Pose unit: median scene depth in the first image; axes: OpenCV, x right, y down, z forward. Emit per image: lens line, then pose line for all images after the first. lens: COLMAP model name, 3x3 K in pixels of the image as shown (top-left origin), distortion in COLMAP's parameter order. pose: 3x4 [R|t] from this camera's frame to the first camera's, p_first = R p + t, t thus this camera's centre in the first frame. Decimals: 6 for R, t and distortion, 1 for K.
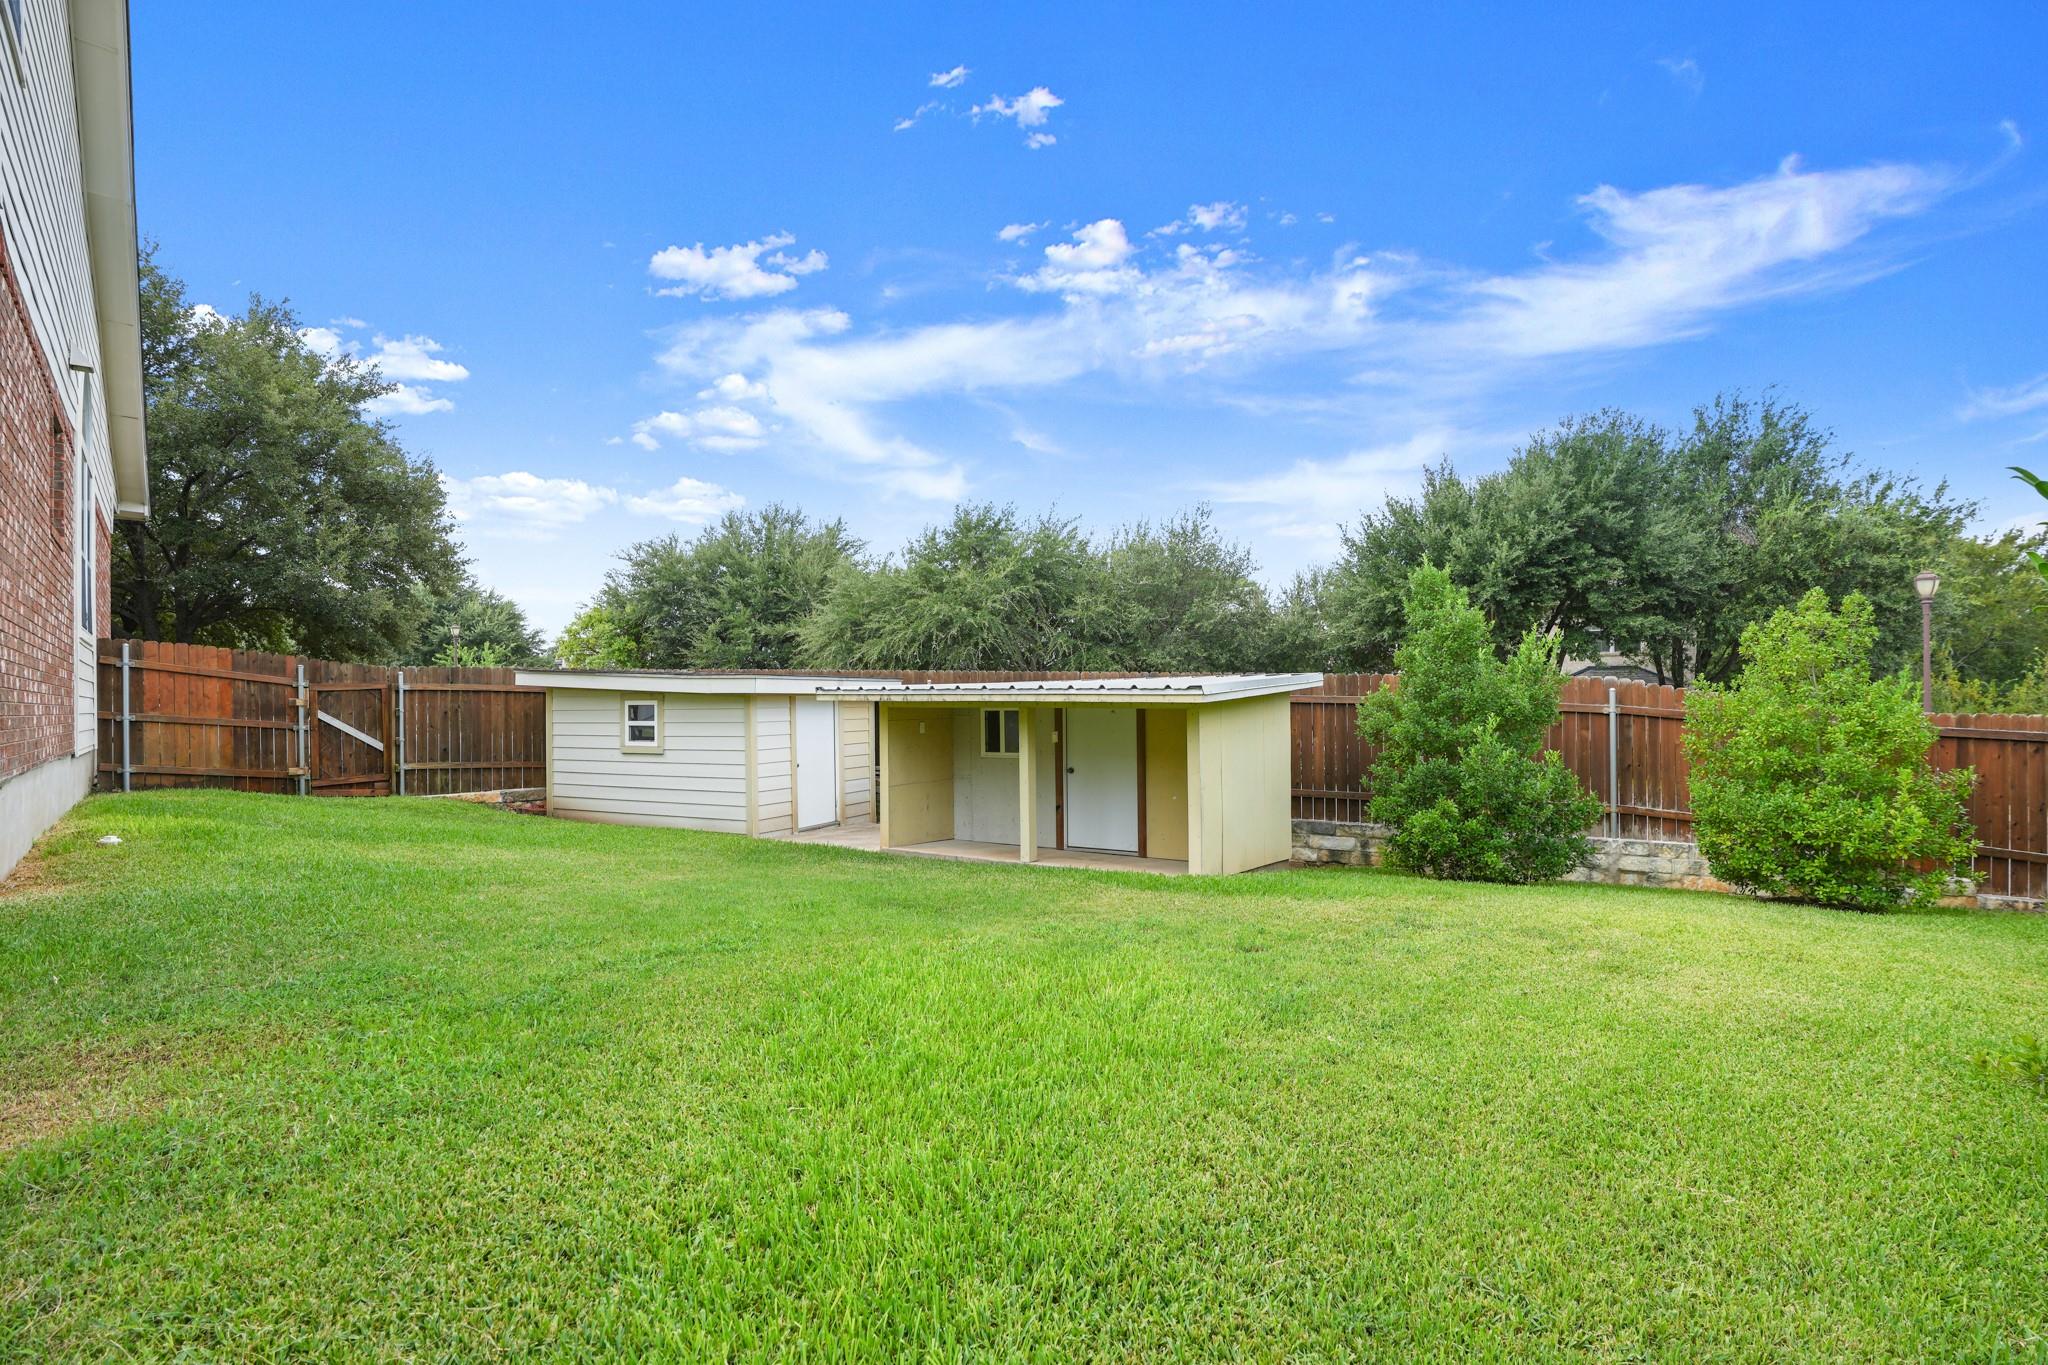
lens RADIAL K [[940.9, 0, 1041.6], [0, 940.9, 683.3], [0, 0, 1]] dist [-0.010376, 0.000792]
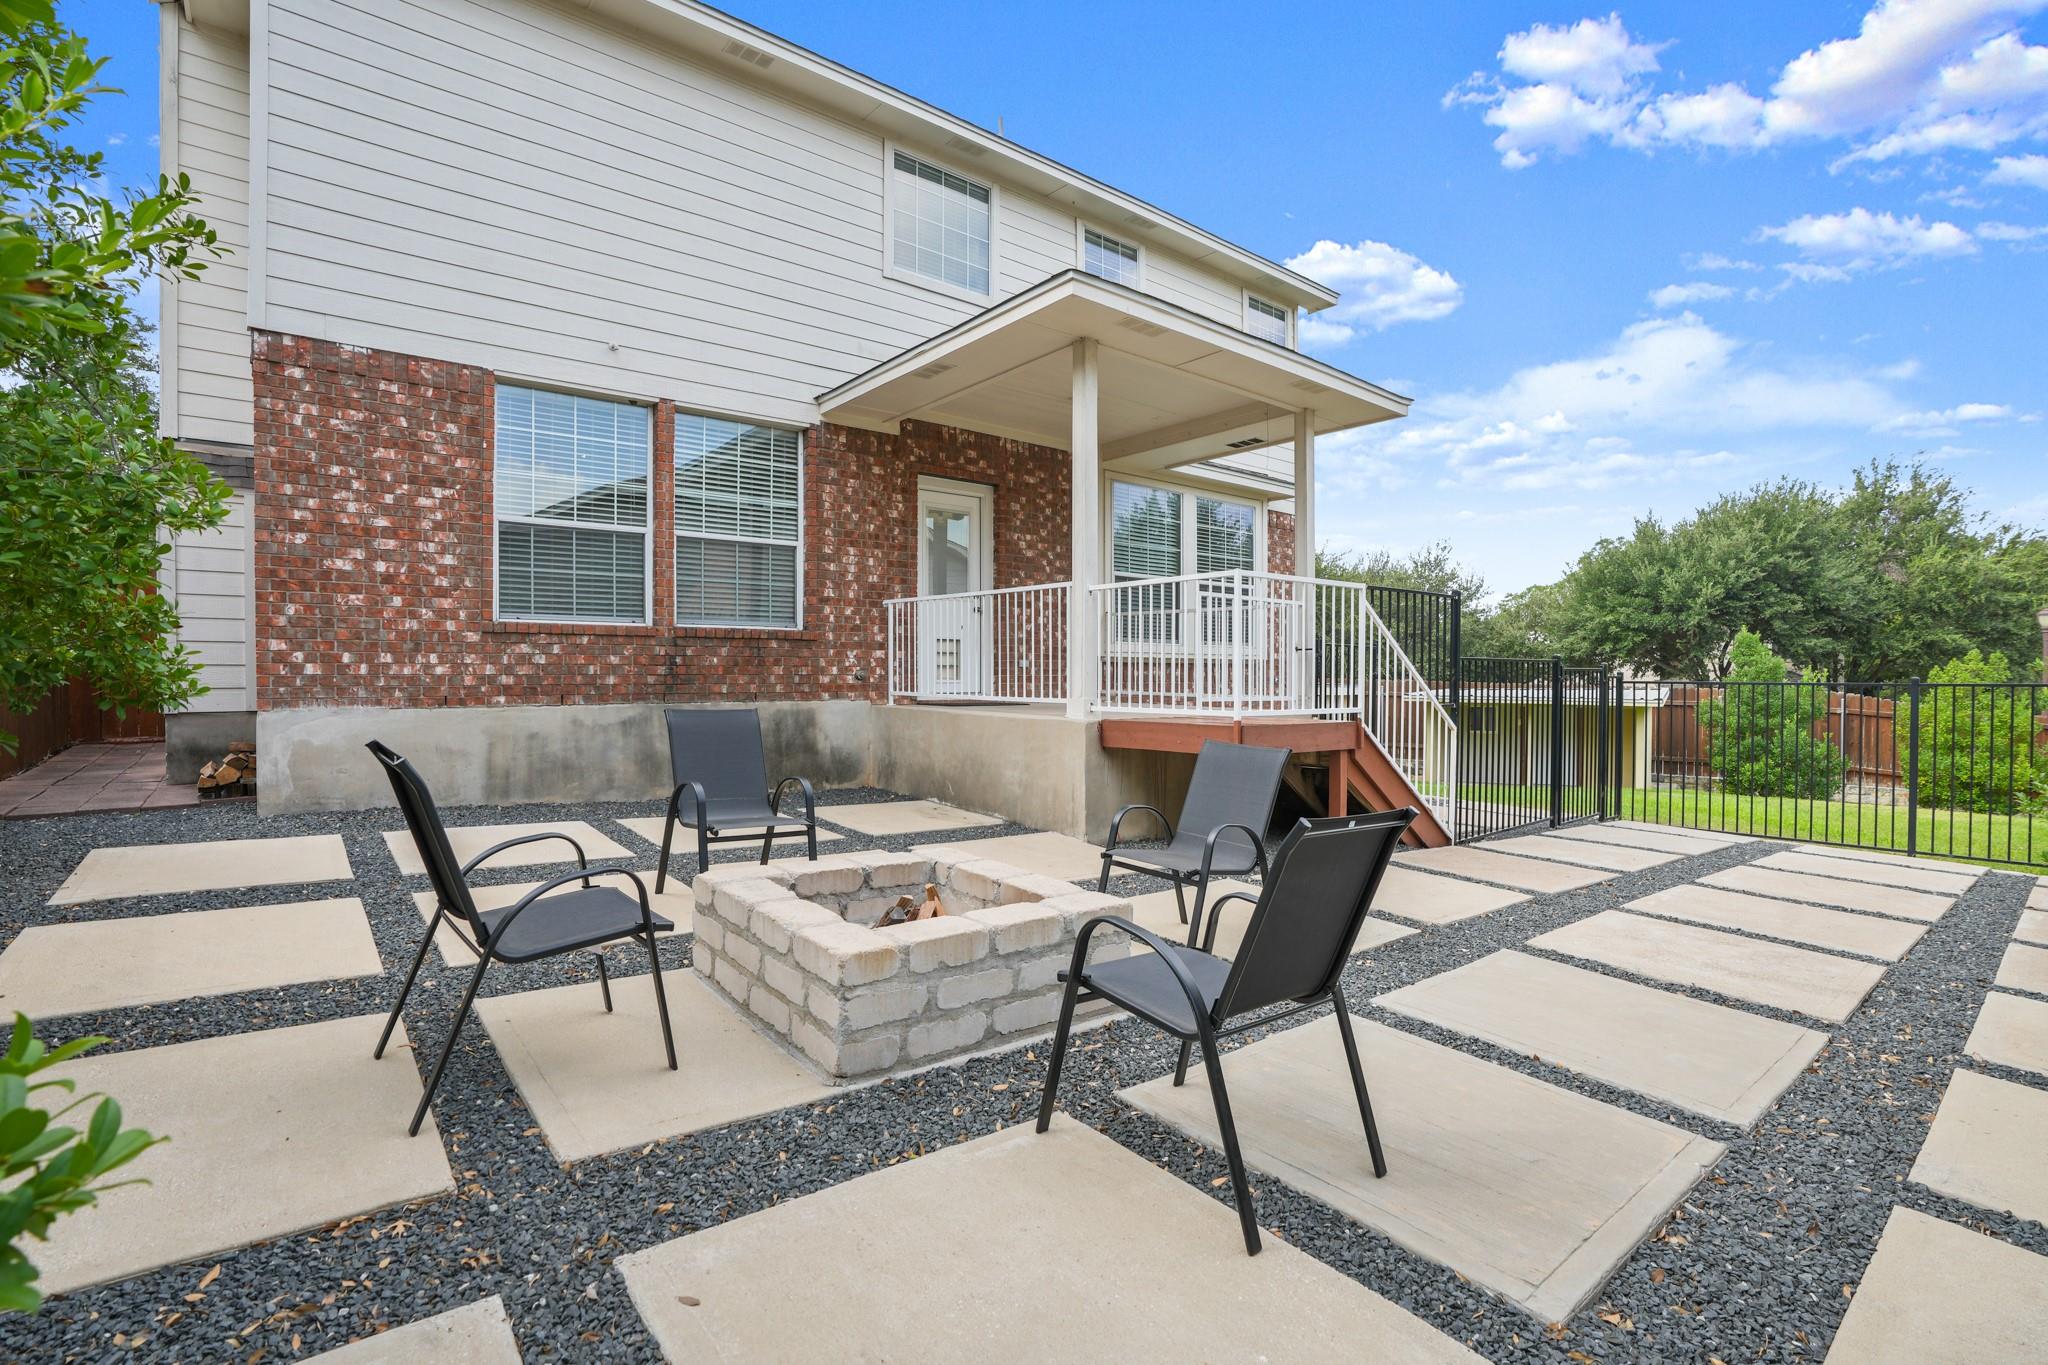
lens RADIAL K [[940.9, 0, 1020.4], [0, 940.9, 677.8], [0, 0, 1]] dist [-0.010376, 0.000792]
pose [[0.996668, 0.015715, -0.080037, -0.369334], [-0.014700, 0.999804, 0.013251, -0.016473], [0.080230, -0.012030, 0.996704, -0.404054]]
